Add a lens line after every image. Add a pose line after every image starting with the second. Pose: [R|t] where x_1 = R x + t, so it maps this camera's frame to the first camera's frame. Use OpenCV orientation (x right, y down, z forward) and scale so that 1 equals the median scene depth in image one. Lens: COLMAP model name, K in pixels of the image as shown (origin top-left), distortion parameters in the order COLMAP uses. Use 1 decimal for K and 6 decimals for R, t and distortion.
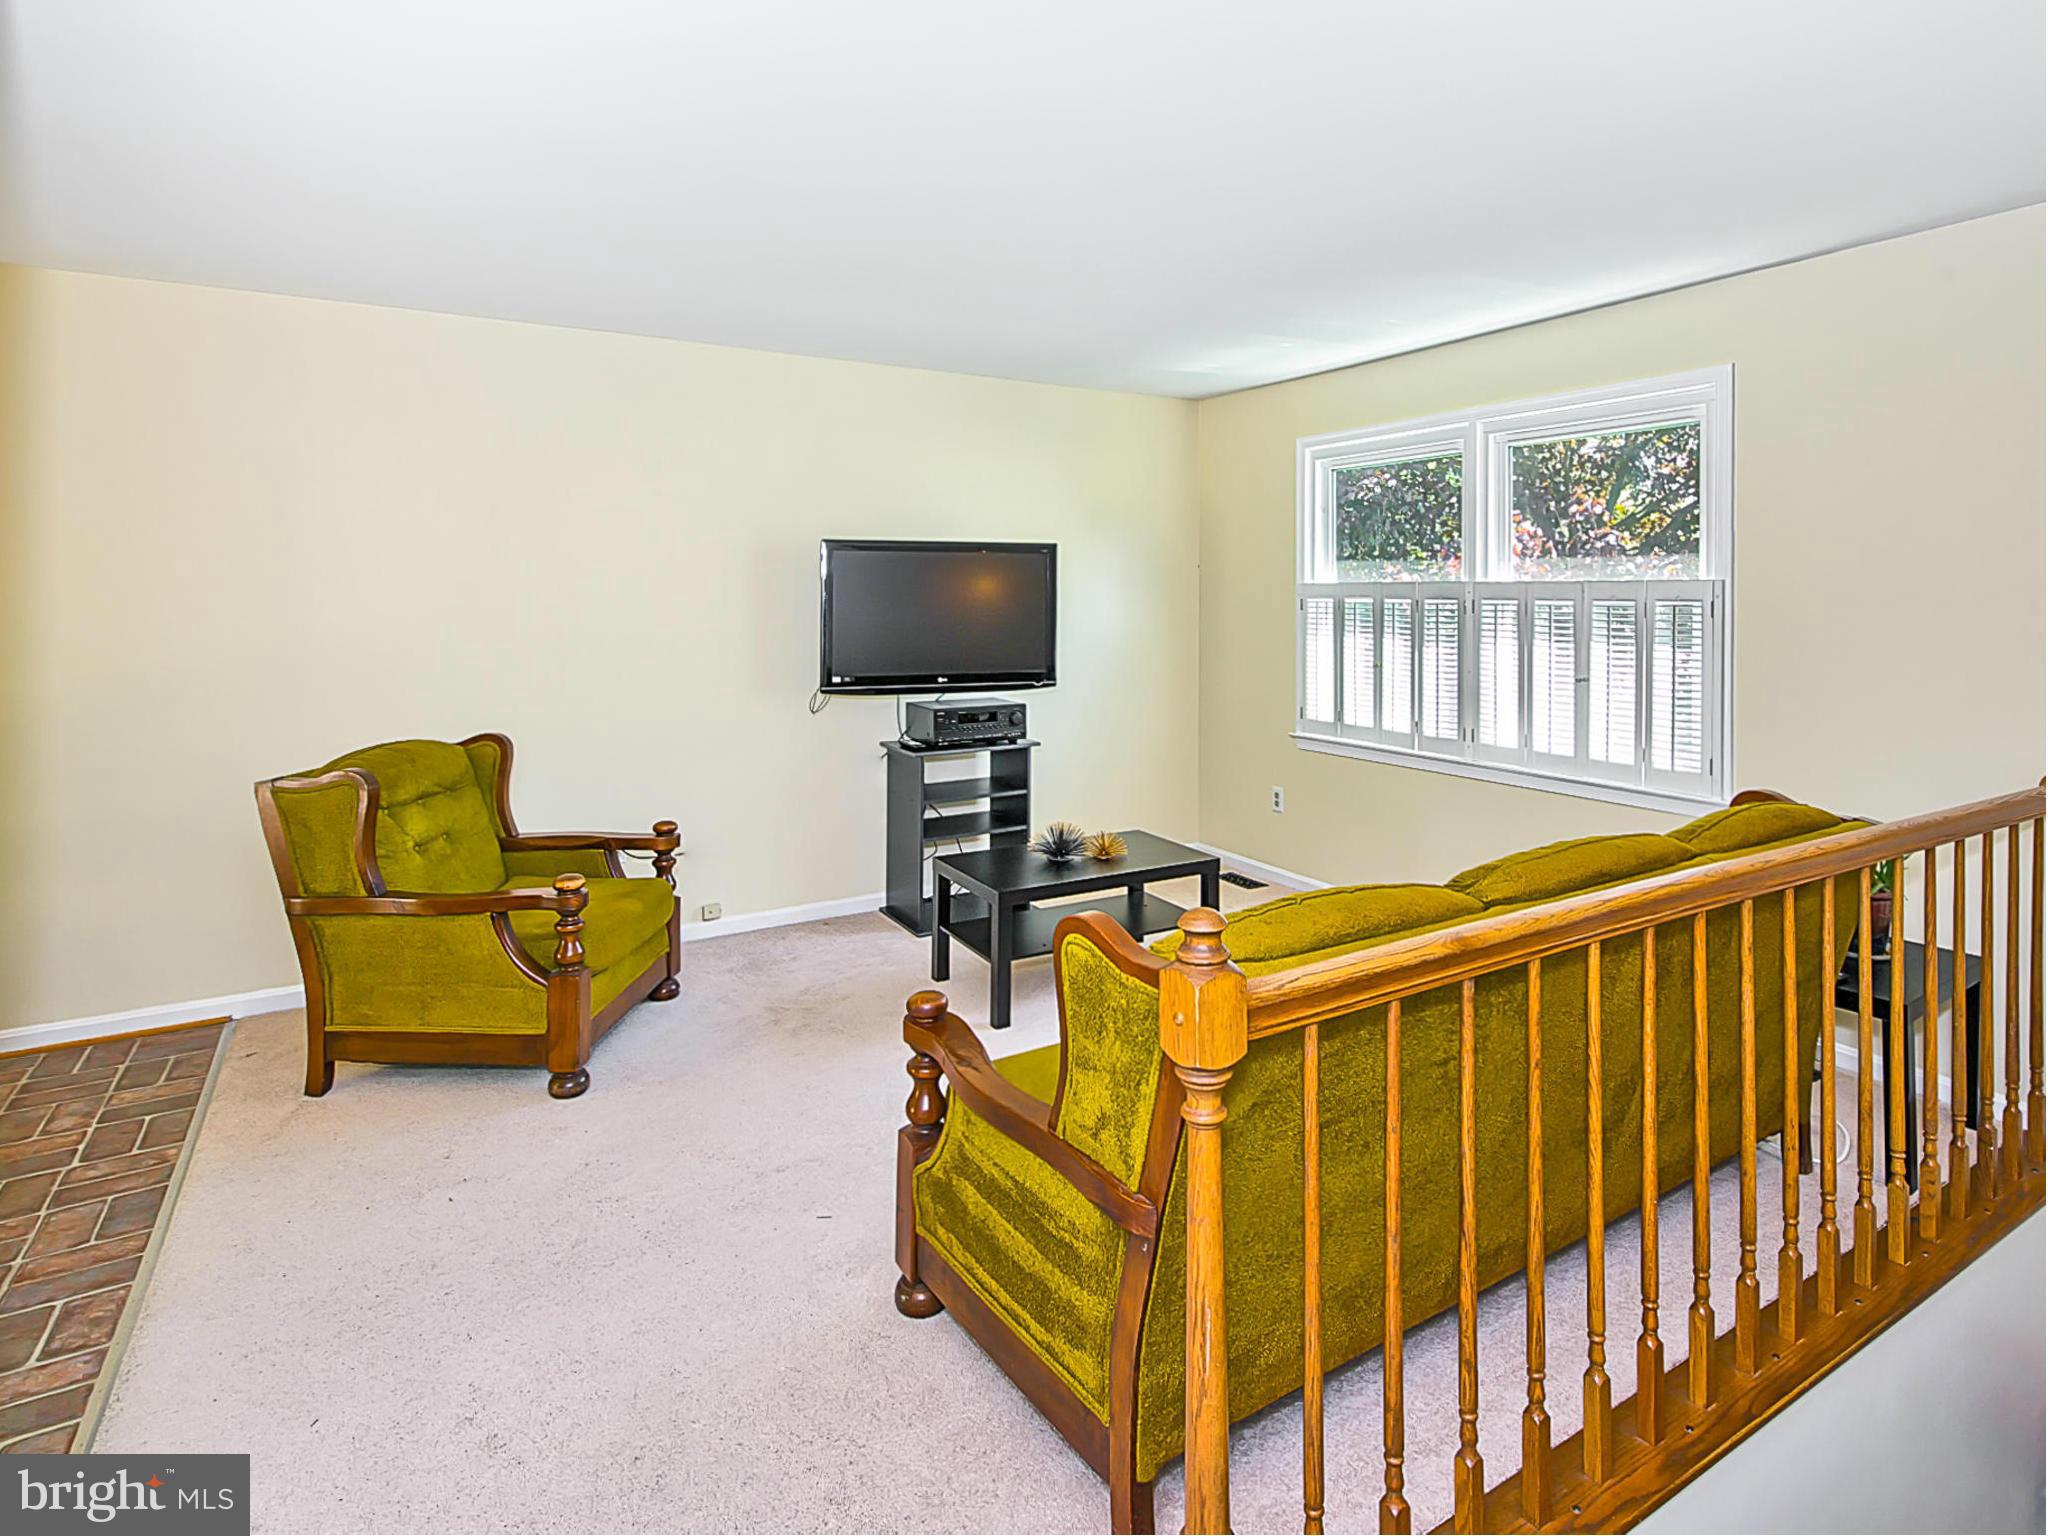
lens RADIAL K [[999.7, 0, 1039.5], [0, 999.7, 726.1], [0, 0, 1]] dist [-0.000819, -0.000353]
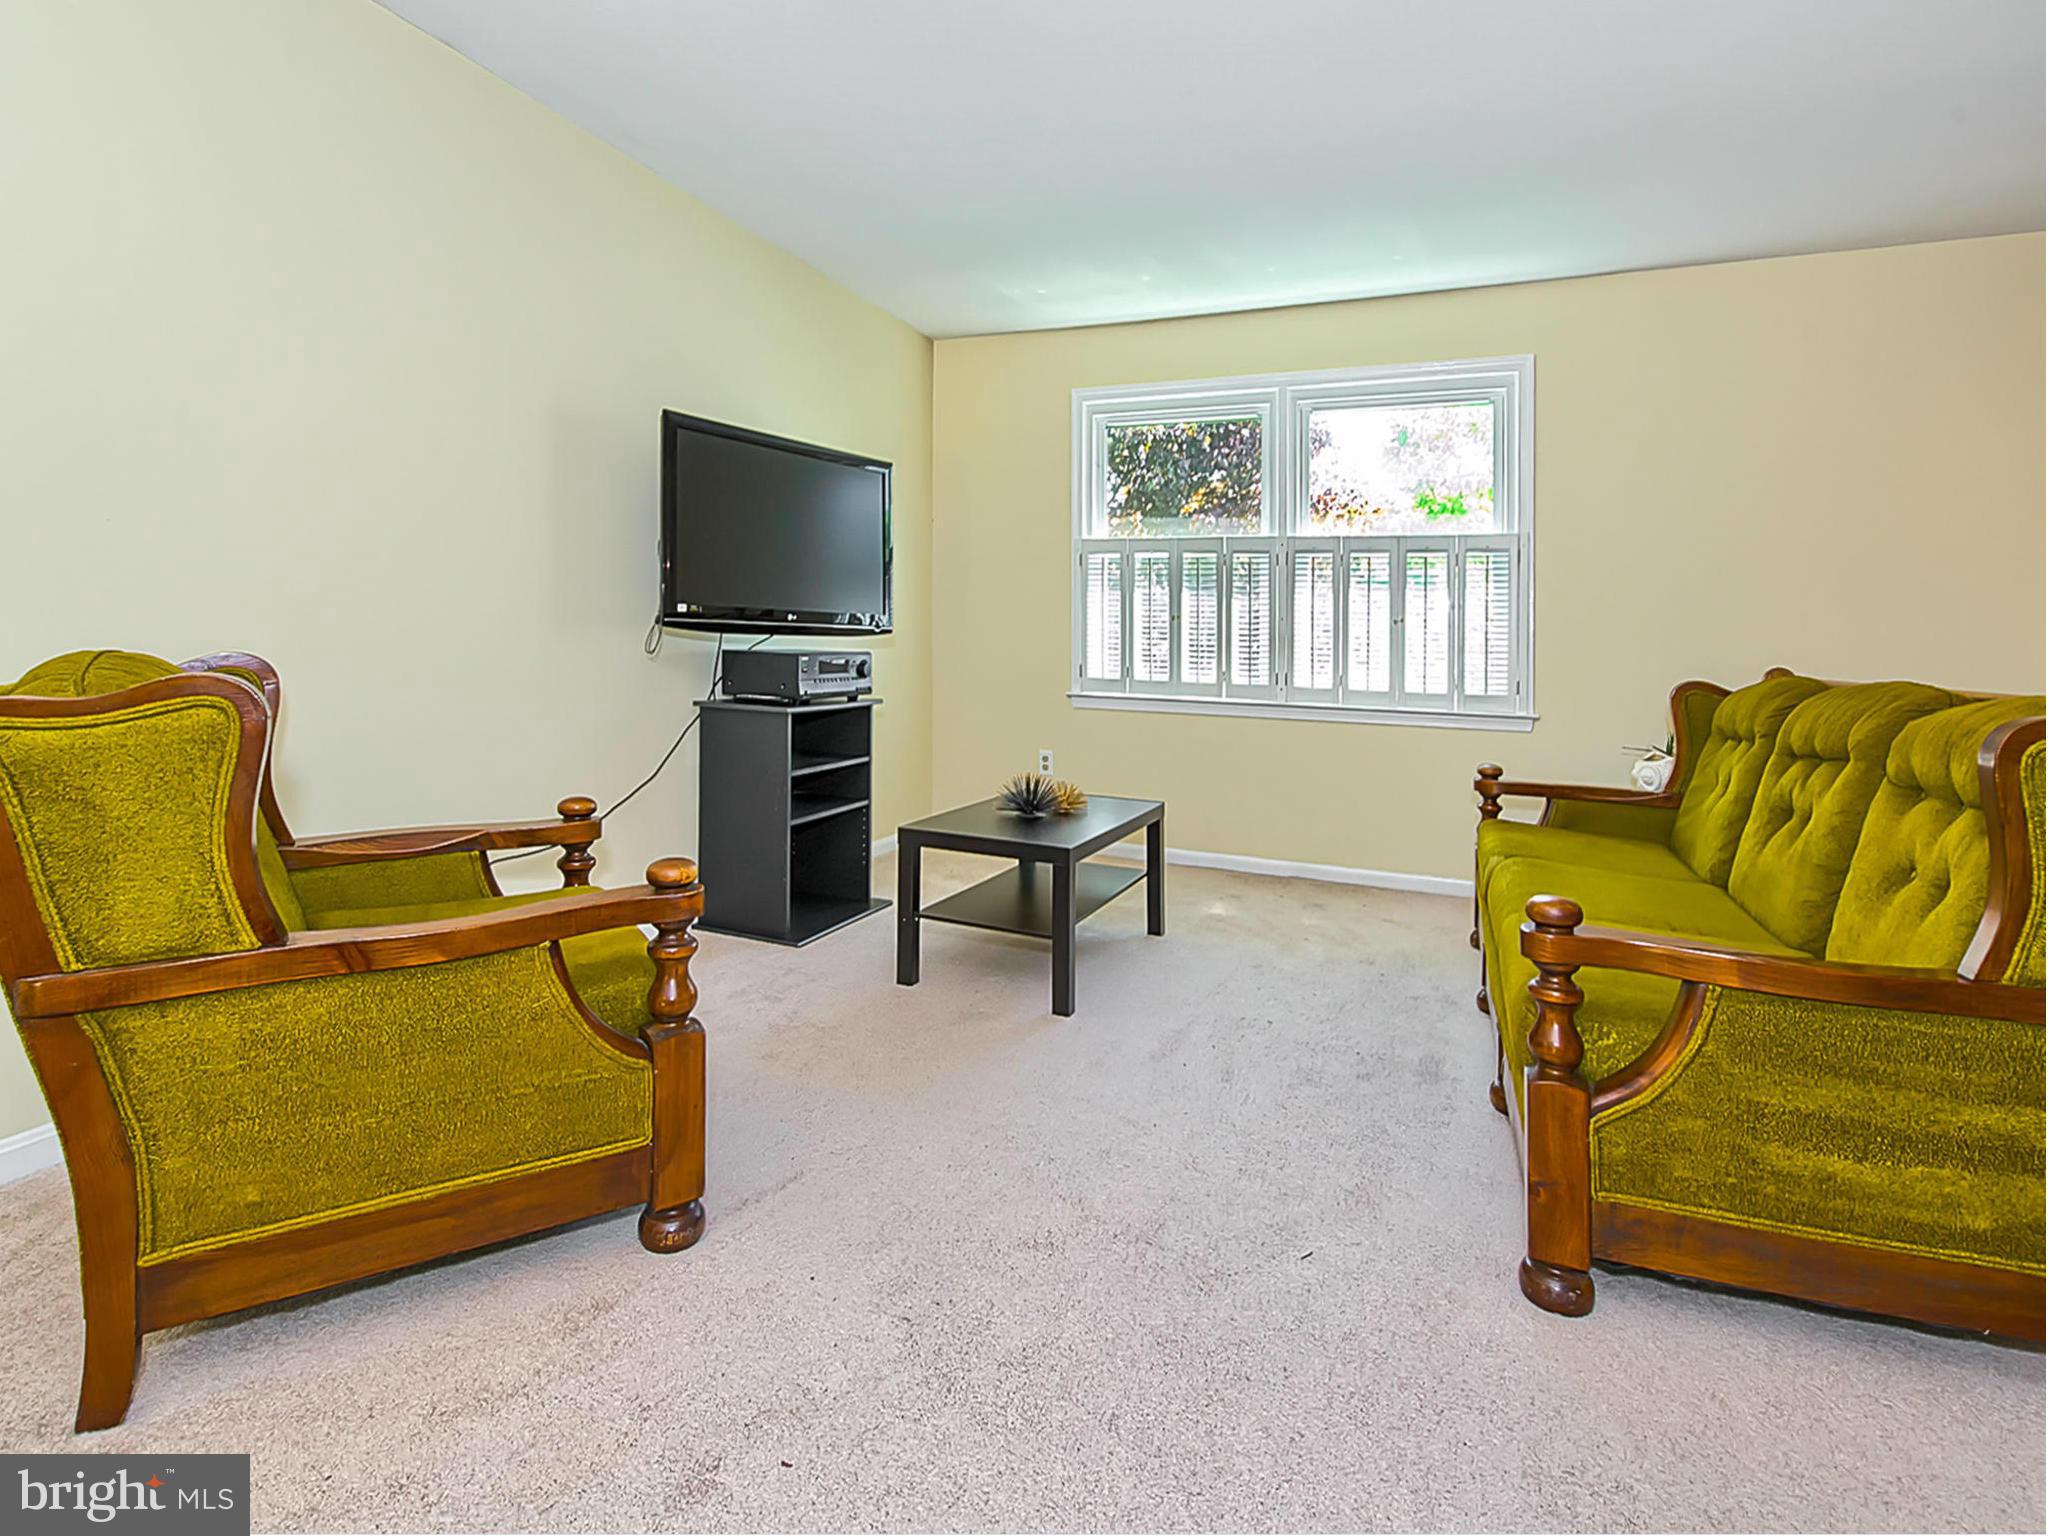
lens RADIAL K [[999.7, 0, 1039.5], [0, 999.7, 726.1], [0, 0, 1]] dist [-0.000819, -0.000353]
pose [[0.830351, -0.033635, 0.556225, -0.391033], [0.043825, 0.999027, -0.005012, 0.053613], [-0.555515, 0.028538, 0.831016, 0.255406]]
